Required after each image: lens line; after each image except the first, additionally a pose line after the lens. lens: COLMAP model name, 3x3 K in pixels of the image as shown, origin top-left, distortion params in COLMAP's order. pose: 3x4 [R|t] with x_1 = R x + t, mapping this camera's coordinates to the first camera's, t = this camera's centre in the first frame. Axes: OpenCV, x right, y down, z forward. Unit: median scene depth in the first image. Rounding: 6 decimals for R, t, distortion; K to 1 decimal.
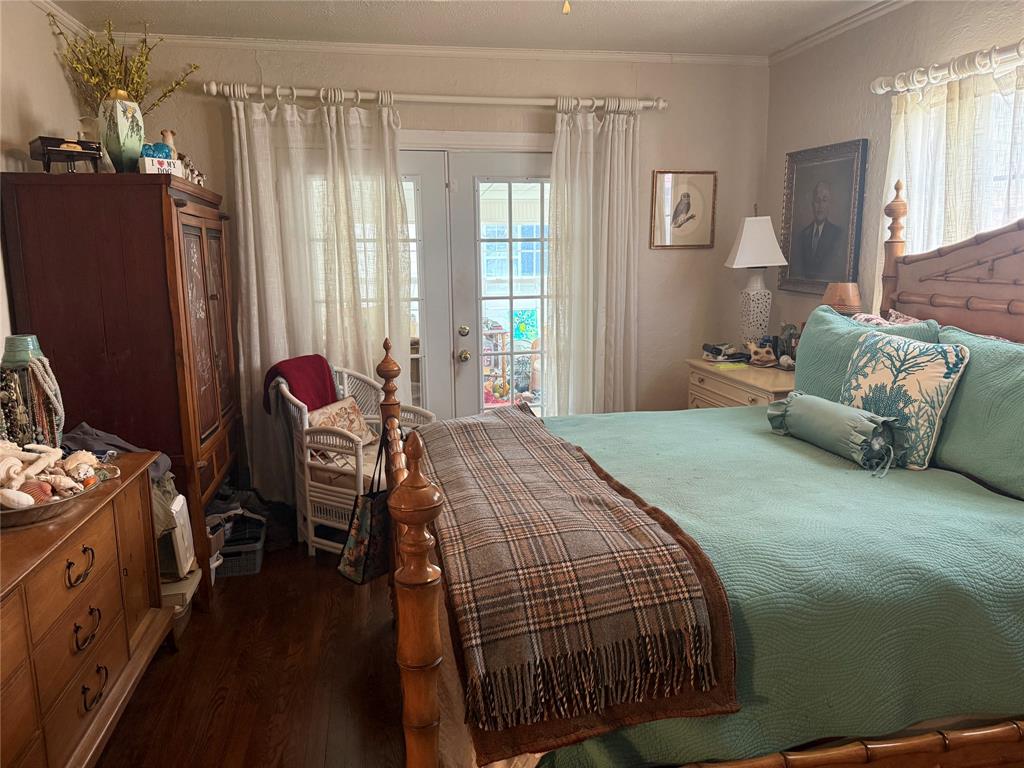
lens RADIAL K [[729.1, 0, 513.3], [0, 729.1, 378.5], [0, 0, 1]] dist [0.074632, -0.100020]
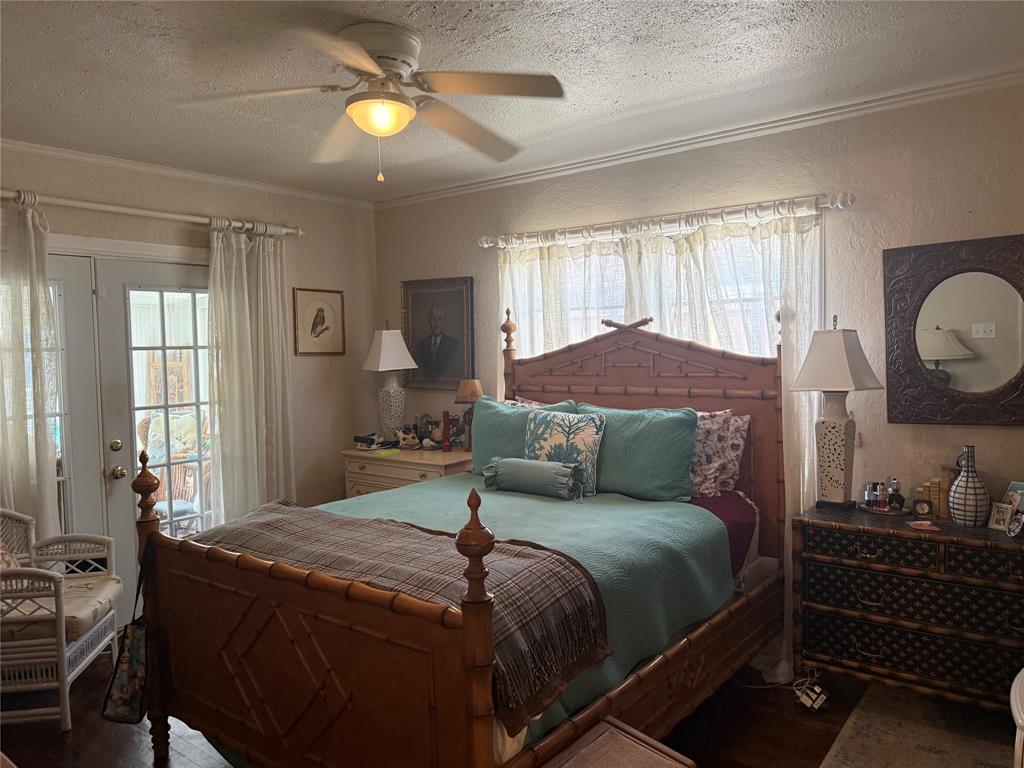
lens RADIAL K [[729.1, 0, 513.3], [0, 729.1, 378.5], [0, 0, 1]] dist [0.074632, -0.100020]
pose [[0.748776, -0.034497, 0.661925, -0.353824], [0.126937, 0.987624, -0.092122, 0.001059], [-0.650555, 0.153001, 0.743888, -0.040450]]
